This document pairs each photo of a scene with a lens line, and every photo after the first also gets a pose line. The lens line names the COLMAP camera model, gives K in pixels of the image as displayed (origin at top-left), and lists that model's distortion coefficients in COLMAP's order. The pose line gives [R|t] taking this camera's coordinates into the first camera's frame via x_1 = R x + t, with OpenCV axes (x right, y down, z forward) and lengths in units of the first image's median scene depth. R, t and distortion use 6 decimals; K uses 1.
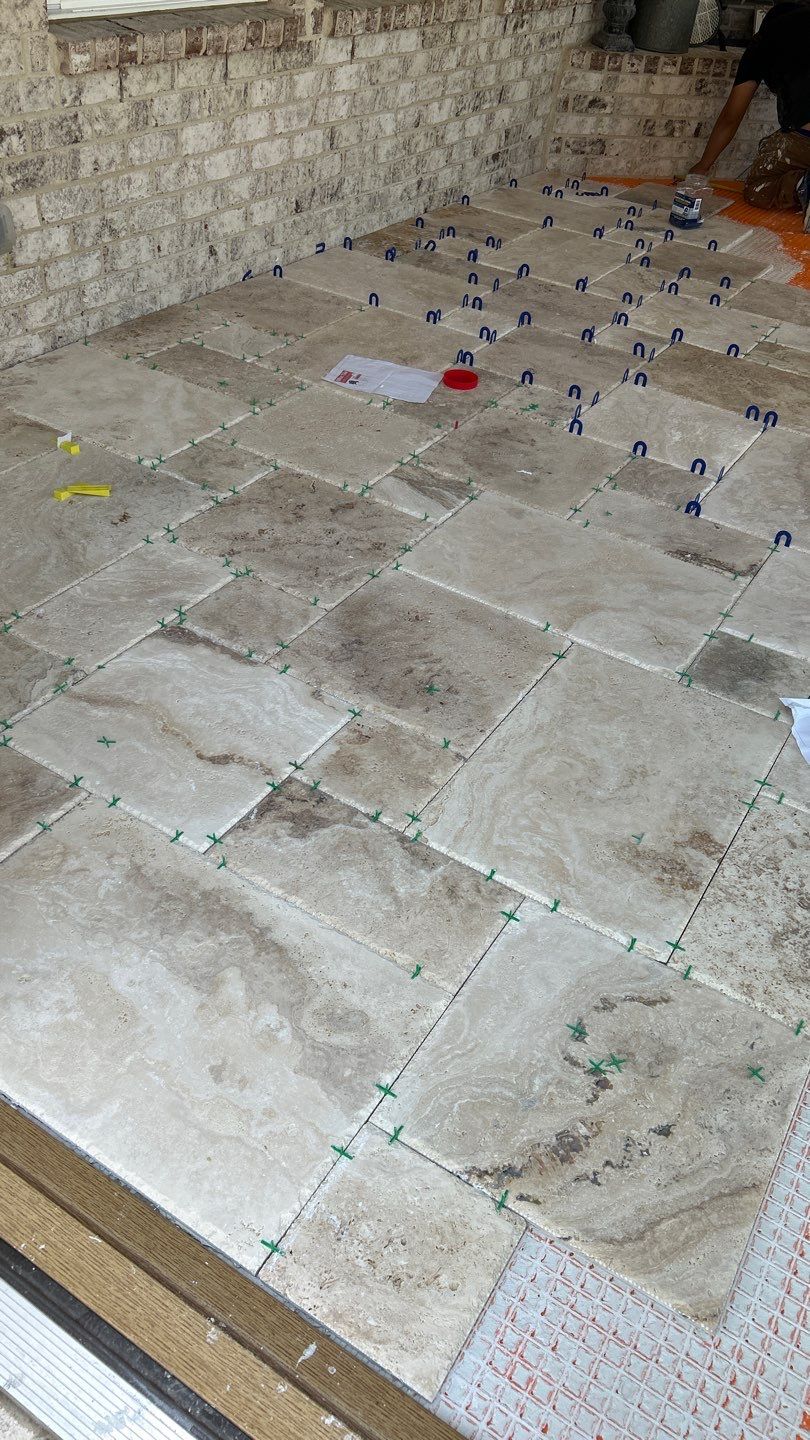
lens RADIAL K [[1074.6, 0, 377.7], [0, 1074.6, 712.5], [0, 0, 1]] dist [0.069189, -0.085807]
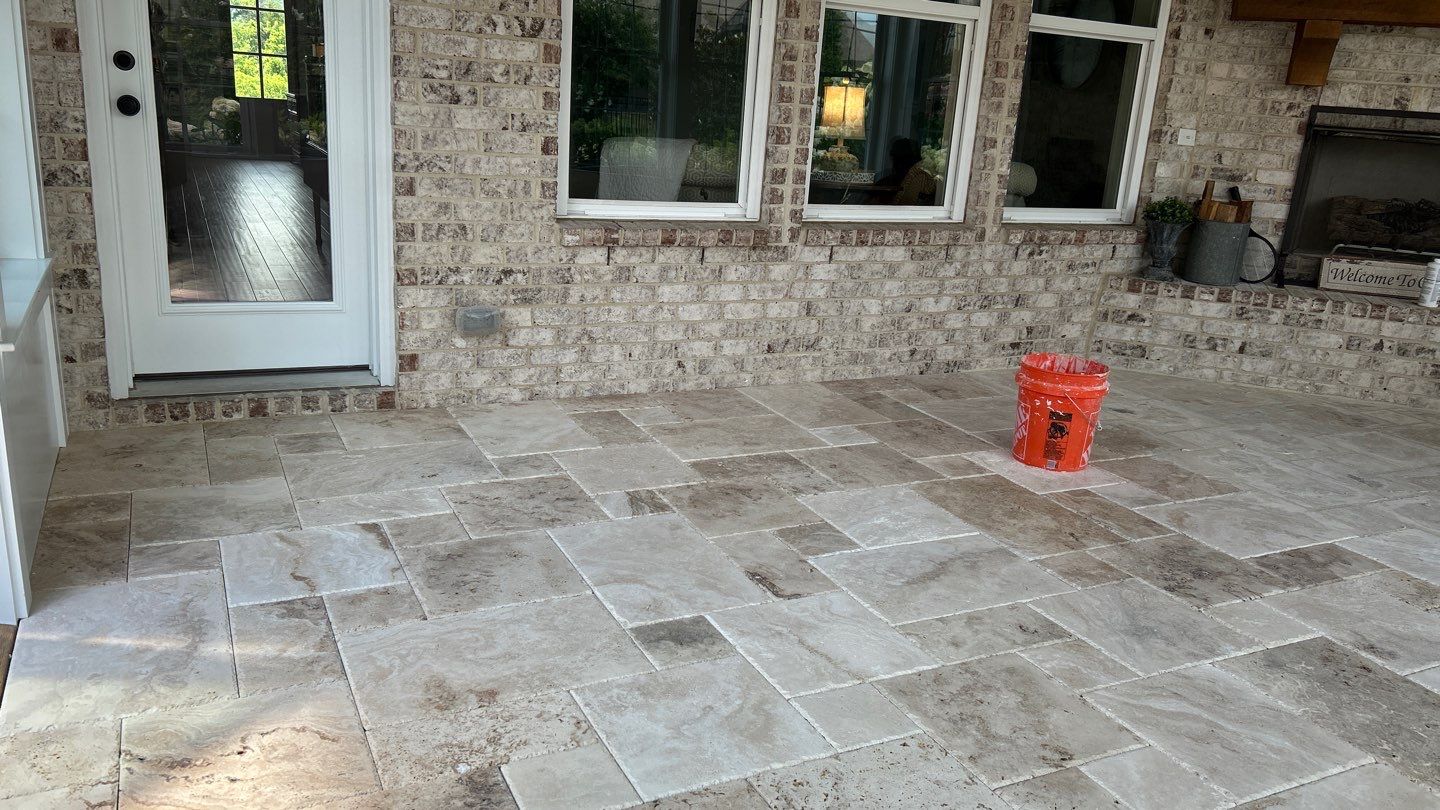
lens RADIAL K [[1074.3, 0, 723.1], [0, 1074.3, 408.6], [0, 0, 1]] dist [0.081745, -0.116287]
pose [[0.857882, 0.123686, -0.498738, 0.682089], [-0.323431, 0.884185, -0.337059, 0.094578], [0.399287, 0.450465, 0.798531, -0.088065]]
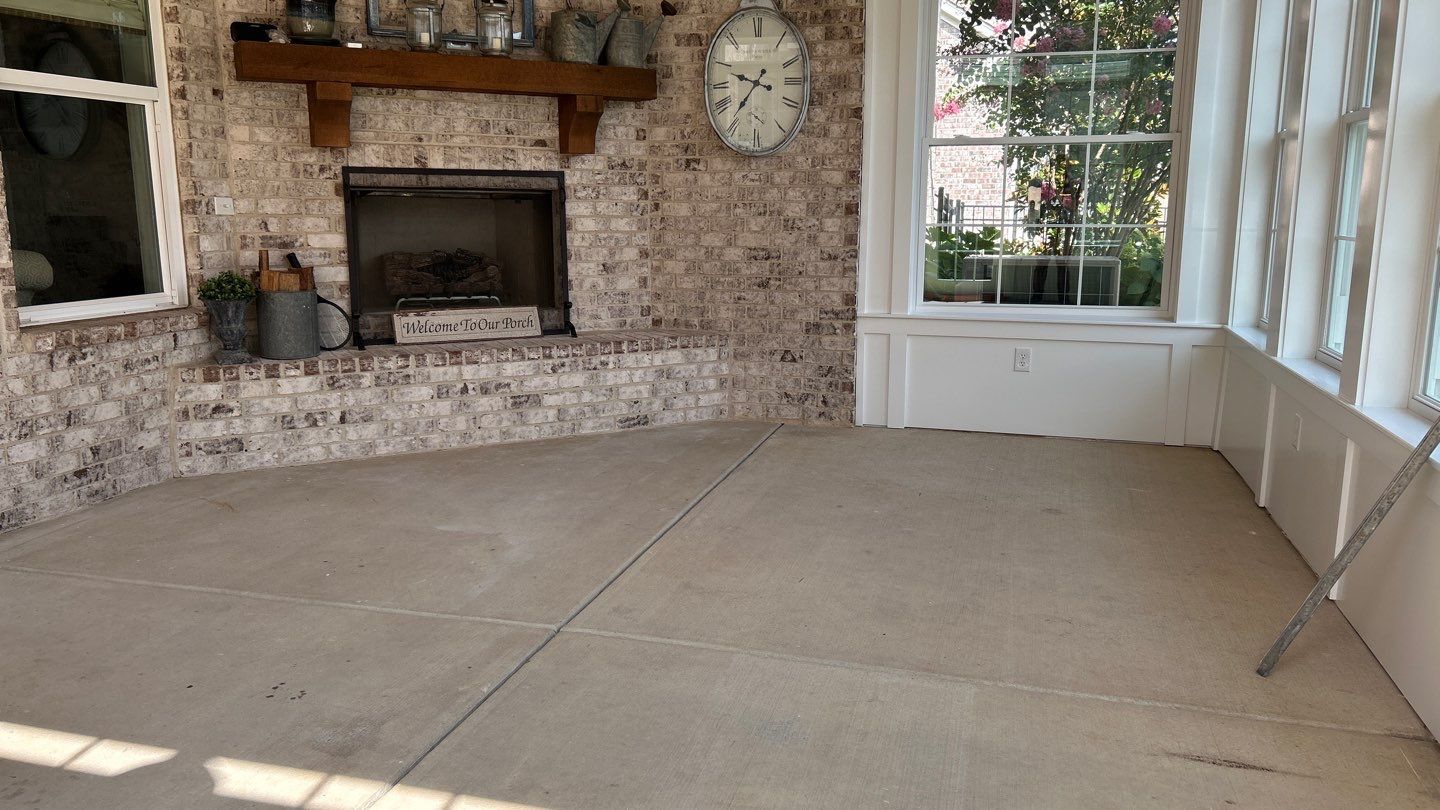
lens RADIAL K [[1063.8, 0, 724.0], [0, 1063.8, 399.8], [0, 0, 1]] dist [0.085301, -0.119405]
pose [[0.953325, -0.124014, 0.275304, 0.617781], [0.237314, 0.871470, -0.429210, -0.034763], [-0.186691, 0.474510, 0.860225, 0.063158]]
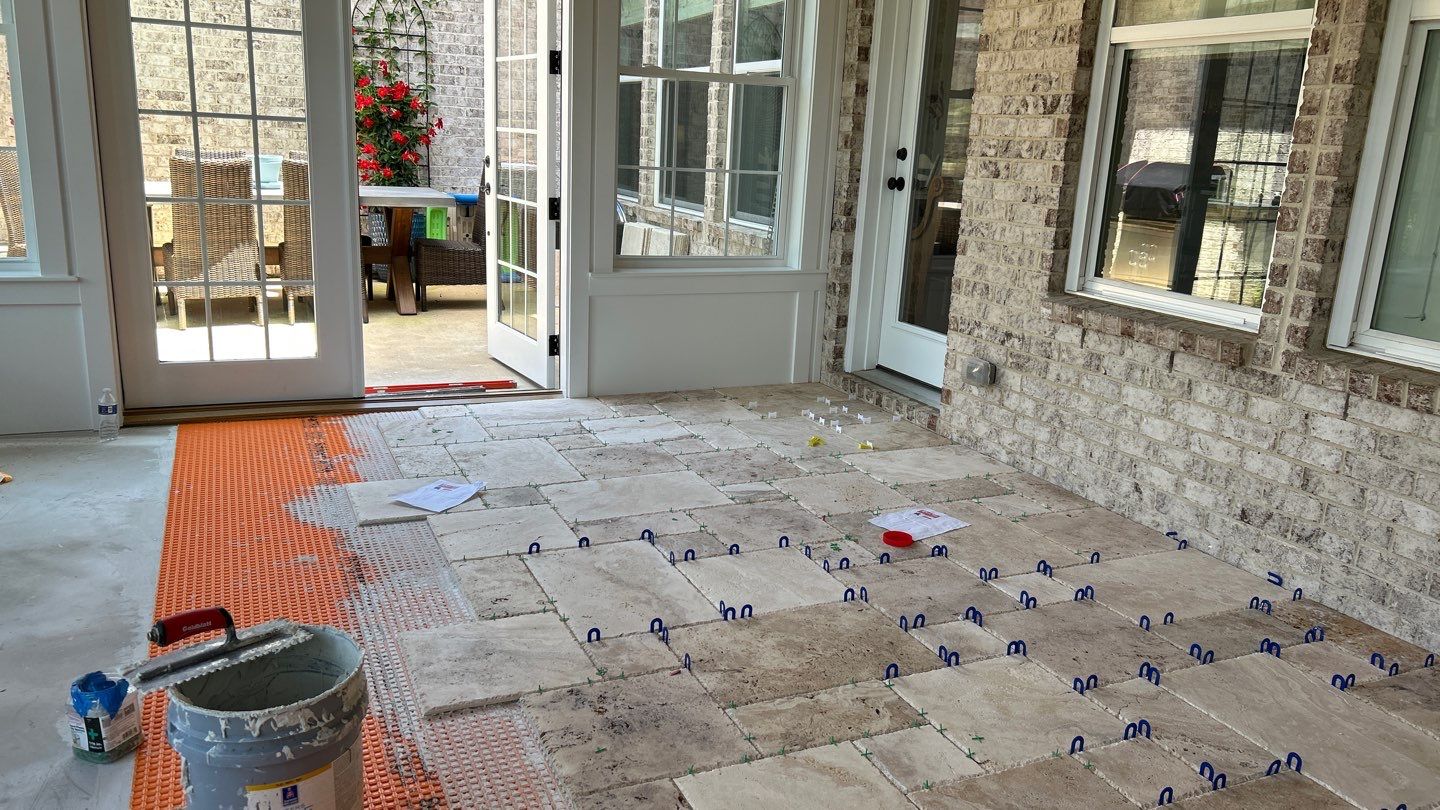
lens RADIAL K [[1087.6, 0, 720.0], [0, 1087.6, 405.0], [0, 0, 1]] dist [0.038456, -0.031877]
pose [[-0.549173, 0.103776, -0.829240, 1.184565], [-0.588014, 0.657102, 0.471652, -0.868852], [0.593842, 0.746624, -0.299841, 1.146775]]
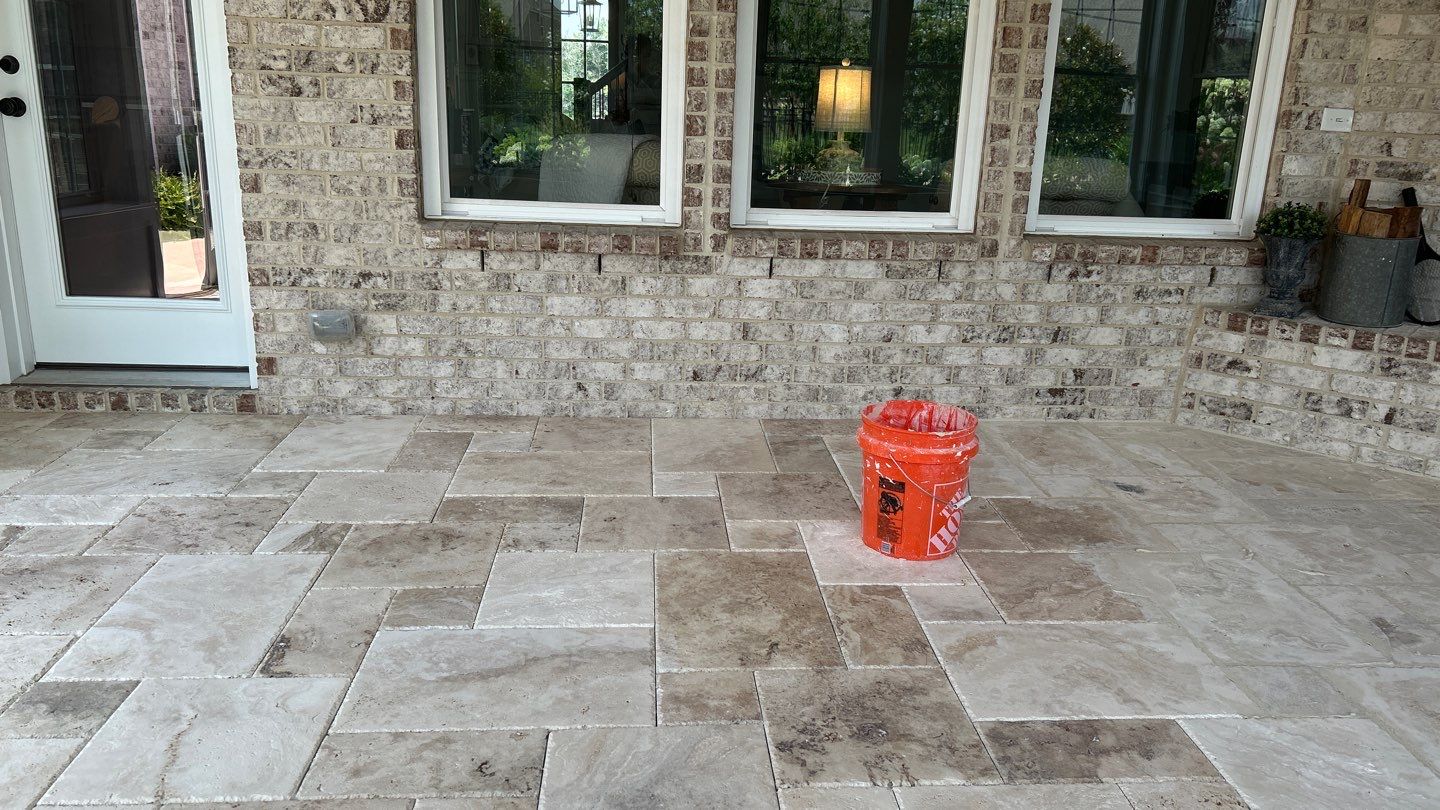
lens RADIAL K [[1074.6, 0, 730.8], [0, 1074.6, 416.3], [0, 0, 1]] dist [0.069189, -0.085807]
pose [[0.601562, 0.170552, -0.780407, 1.048957], [-0.492639, 0.848251, -0.194363, -0.269130], [0.628832, 0.501381, 0.594296, 0.433236]]
